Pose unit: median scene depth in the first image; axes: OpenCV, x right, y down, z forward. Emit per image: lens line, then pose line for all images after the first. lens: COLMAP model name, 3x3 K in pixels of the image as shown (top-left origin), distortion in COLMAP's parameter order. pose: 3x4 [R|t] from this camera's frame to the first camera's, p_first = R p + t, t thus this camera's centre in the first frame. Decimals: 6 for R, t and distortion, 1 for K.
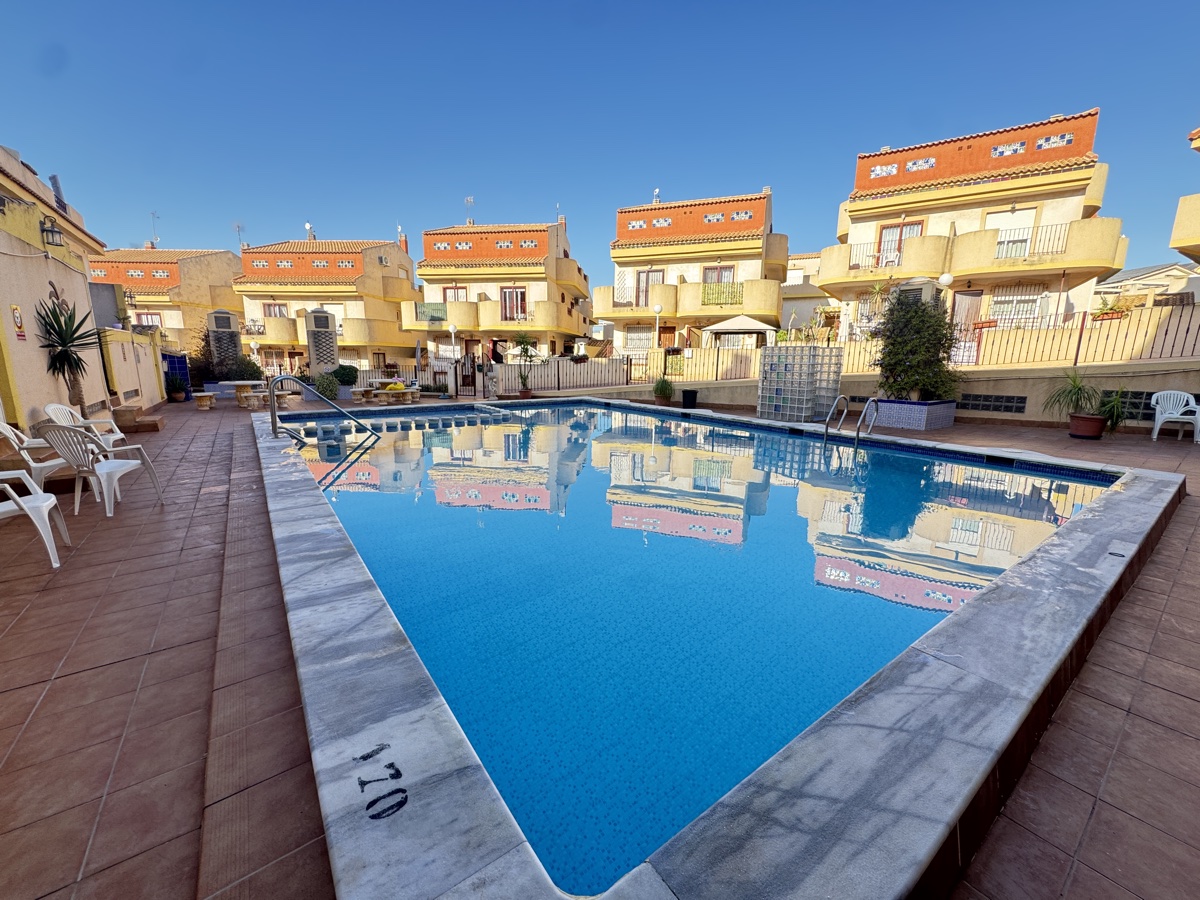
lens RADIAL K [[478.8, 0, 599.0], [0, 478.8, 449.0], [0, 0, 1]] dist [-0.005462, -0.000464]
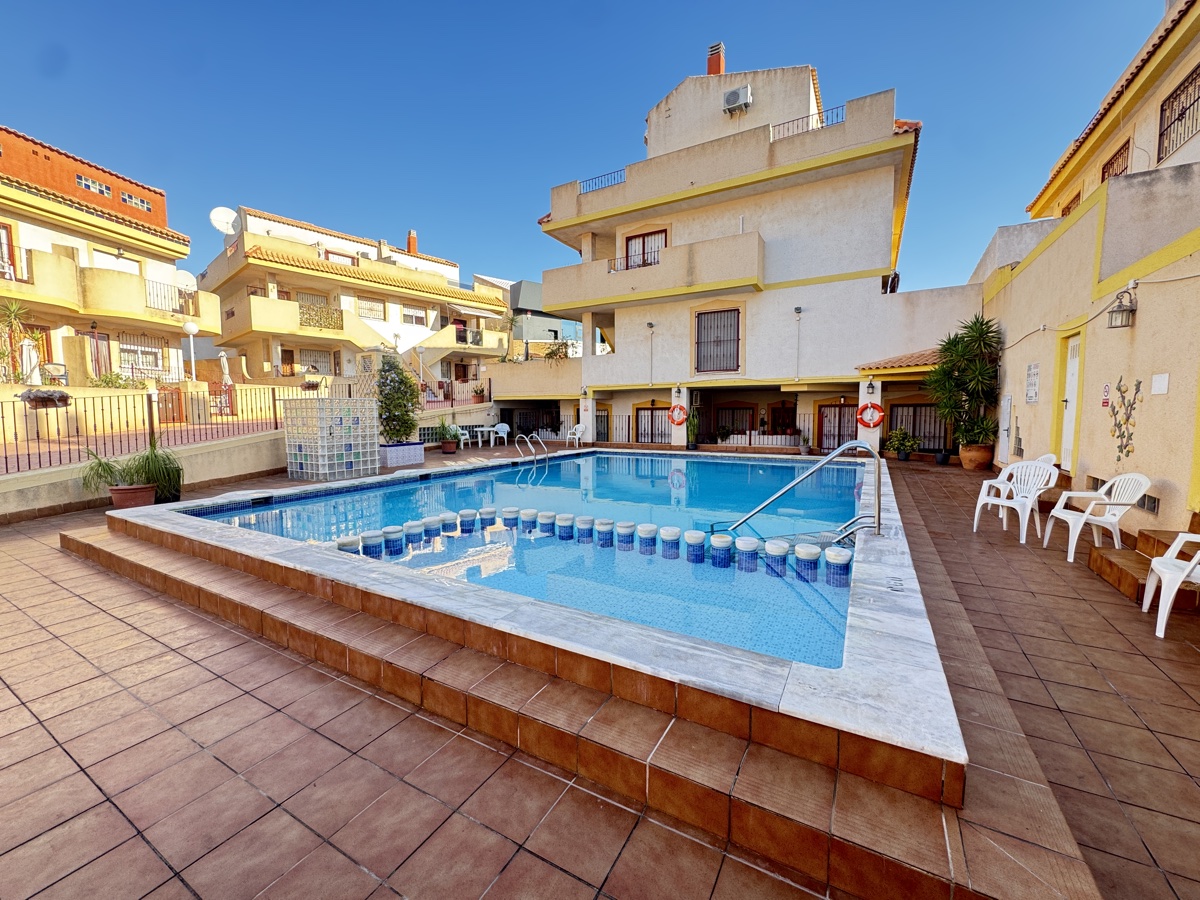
lens RADIAL K [[478.8, 0, 599.0], [0, 478.8, 449.0], [0, 0, 1]] dist [-0.005462, -0.000464]
pose [[-0.409310, -0.080005, 0.908881, -0.513445], [0.184149, 0.968404, 0.168175, -0.150608], [-0.893619, 0.236205, -0.381644, 0.774398]]
